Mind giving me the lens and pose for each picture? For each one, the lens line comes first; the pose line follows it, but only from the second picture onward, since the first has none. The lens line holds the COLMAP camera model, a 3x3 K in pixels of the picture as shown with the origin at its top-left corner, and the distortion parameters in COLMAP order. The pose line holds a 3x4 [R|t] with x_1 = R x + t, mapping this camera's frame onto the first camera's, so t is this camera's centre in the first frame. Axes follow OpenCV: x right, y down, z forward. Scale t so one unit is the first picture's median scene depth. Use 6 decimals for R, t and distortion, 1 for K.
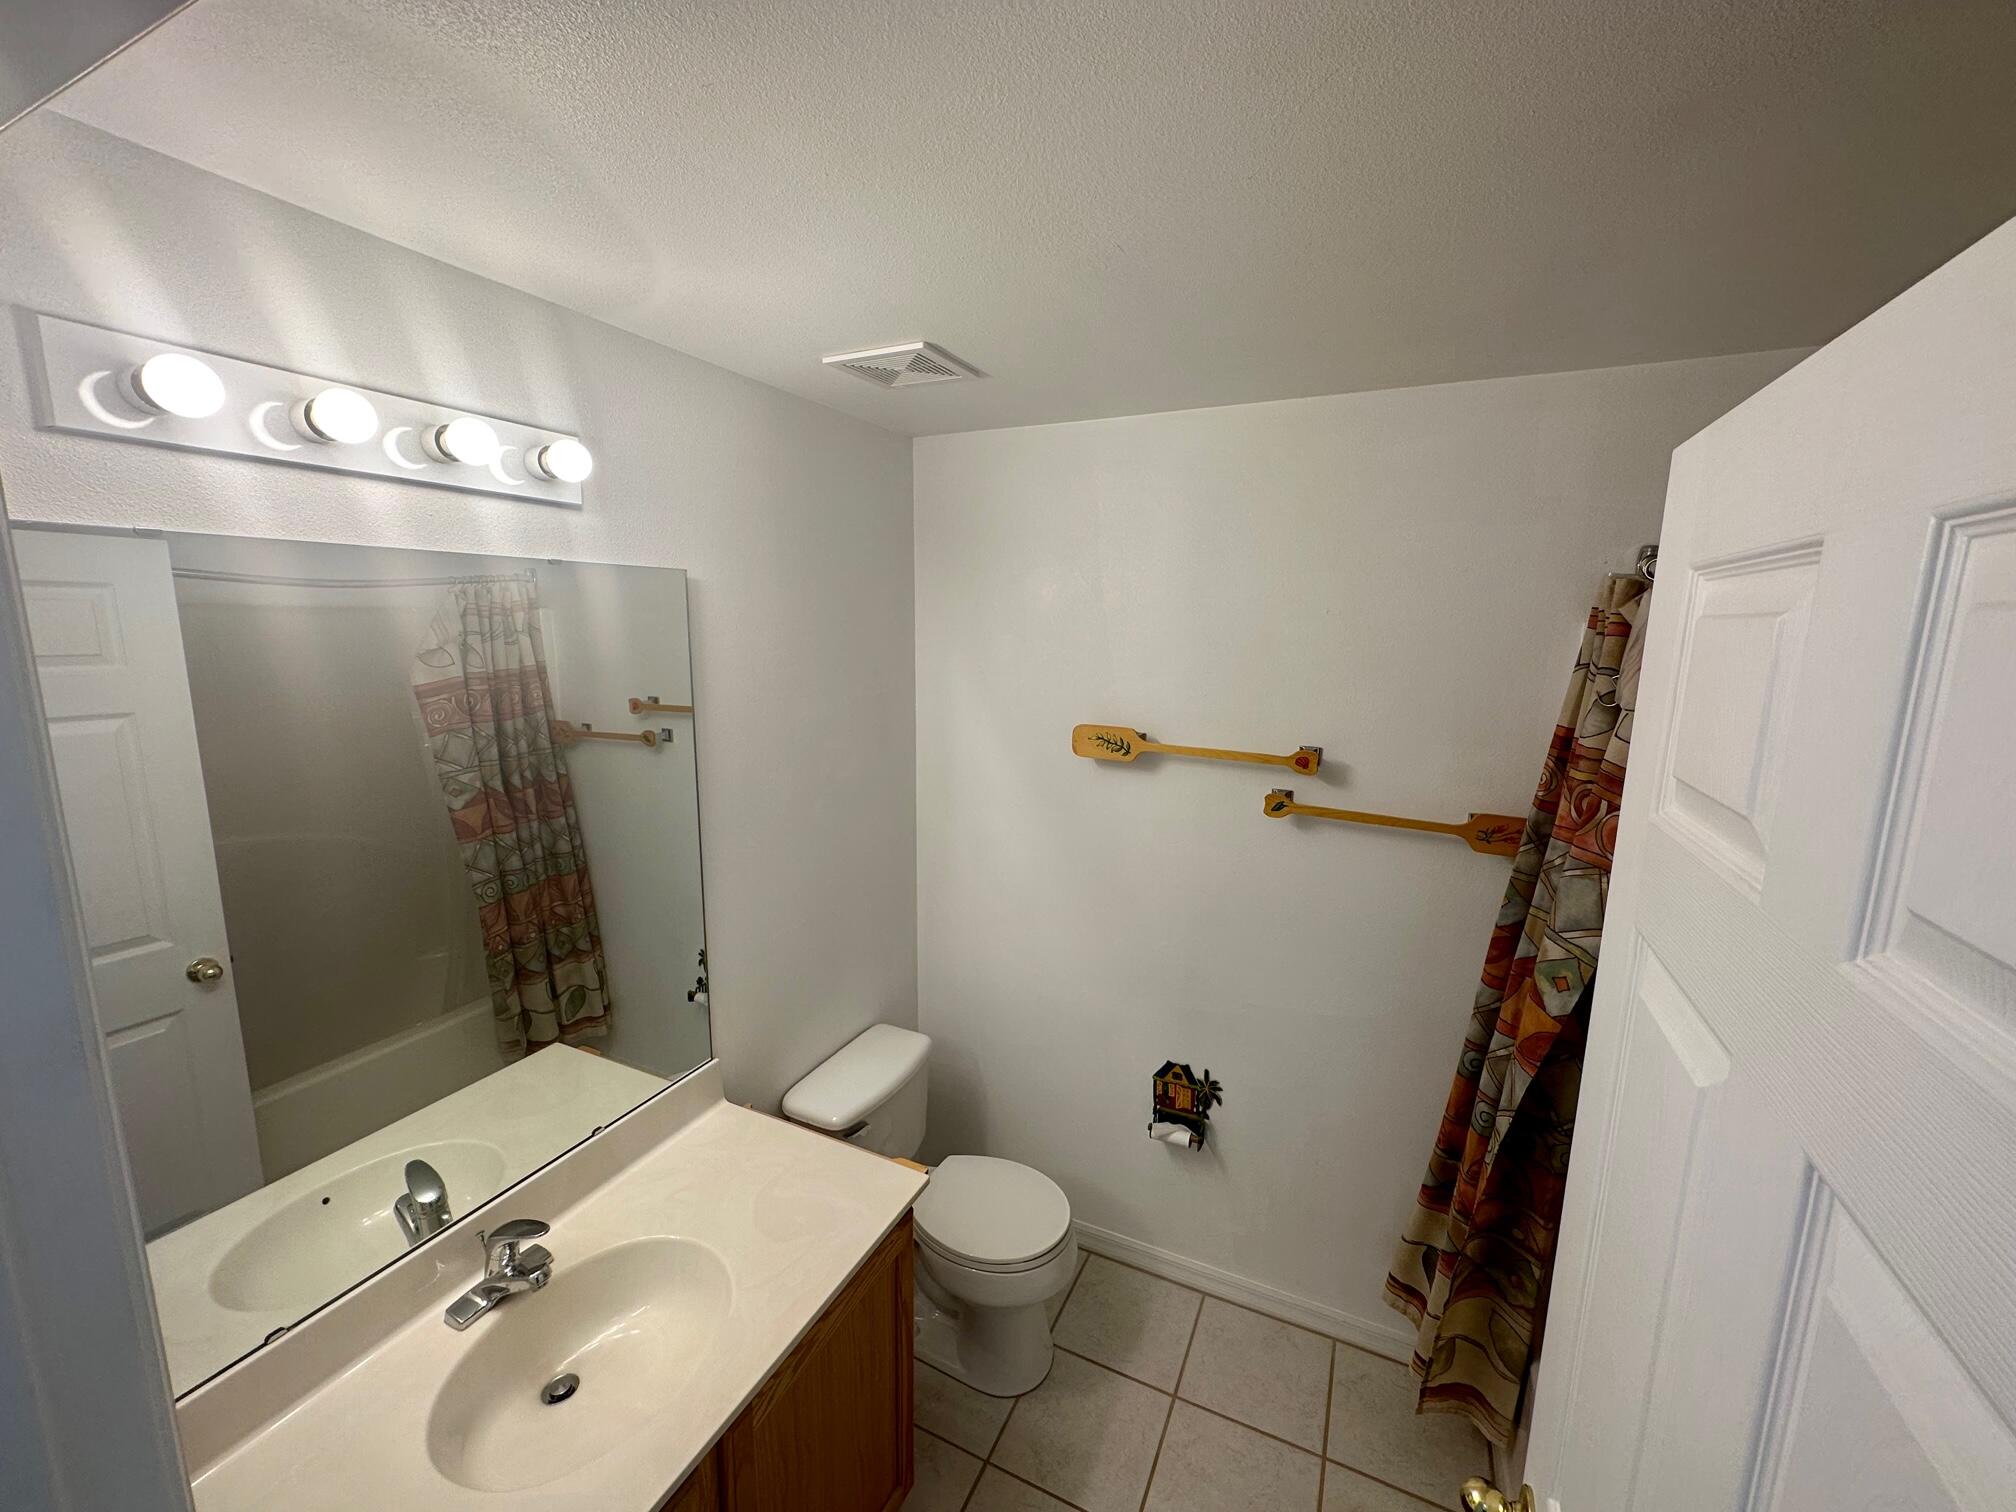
lens RADIAL K [[808.8, 0, 1005.7], [0, 808.8, 765.4], [0, 0, 1]] dist [0.005602, 0.000500]
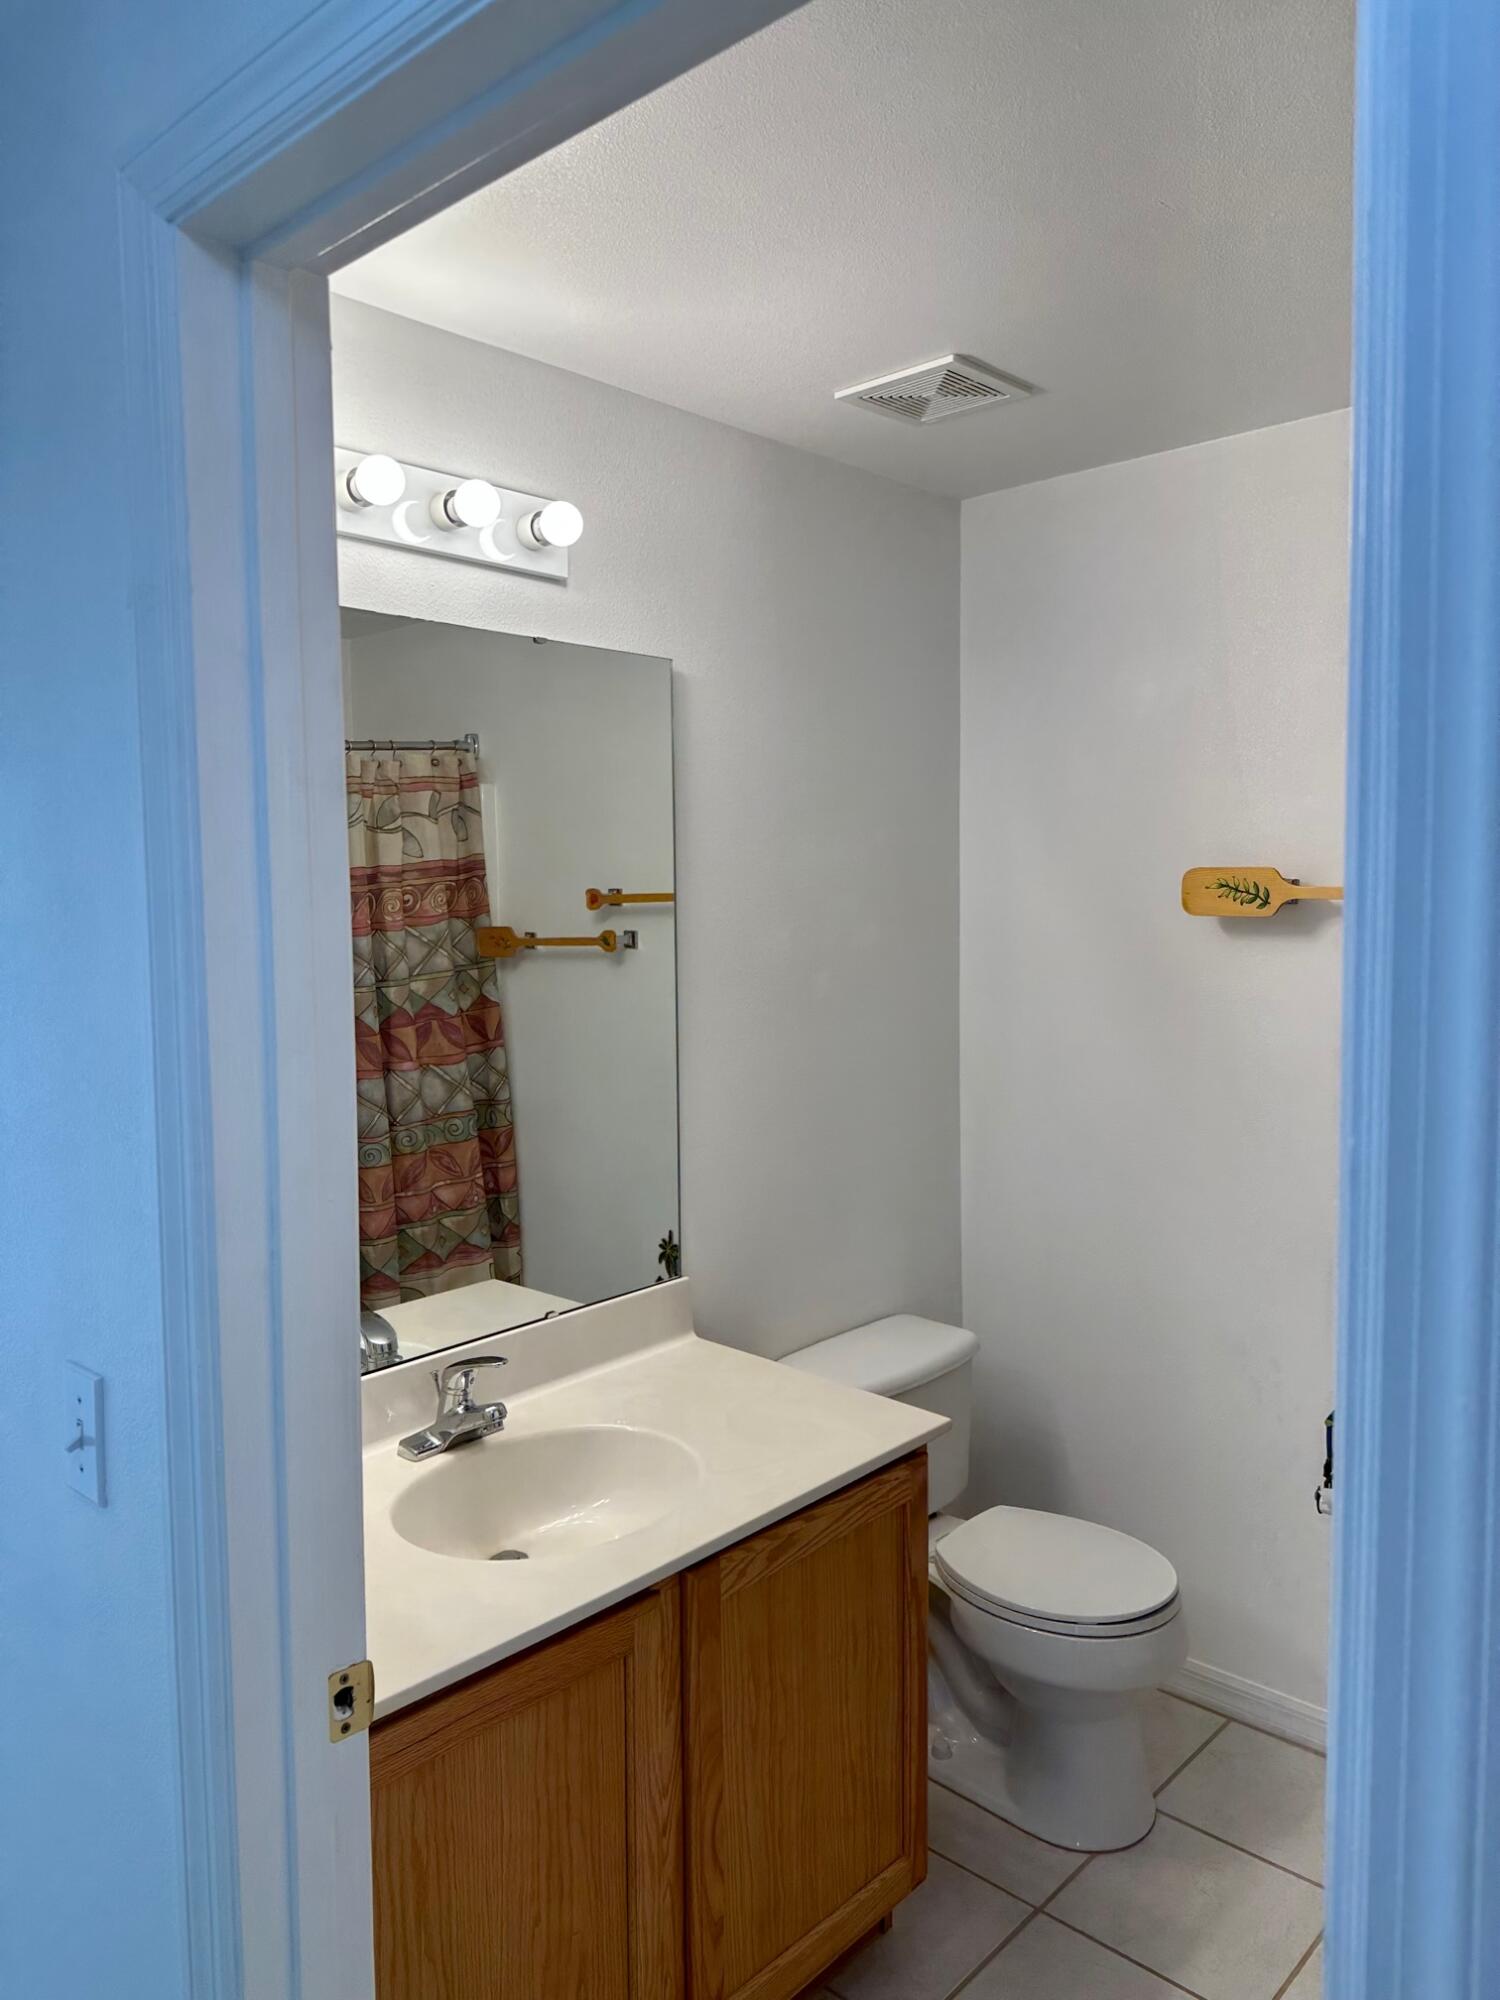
lens RADIAL K [[1399.1, 0, 745.9], [0, 1399.1, 991.3], [0, 0, 1]] dist [0.013771, 0.000646]
pose [[0.955258, -0.001411, -0.295770, 0.096734], [-0.028688, 0.994832, -0.097400, 0.219599], [0.294379, 0.101528, 0.950281, -0.290319]]
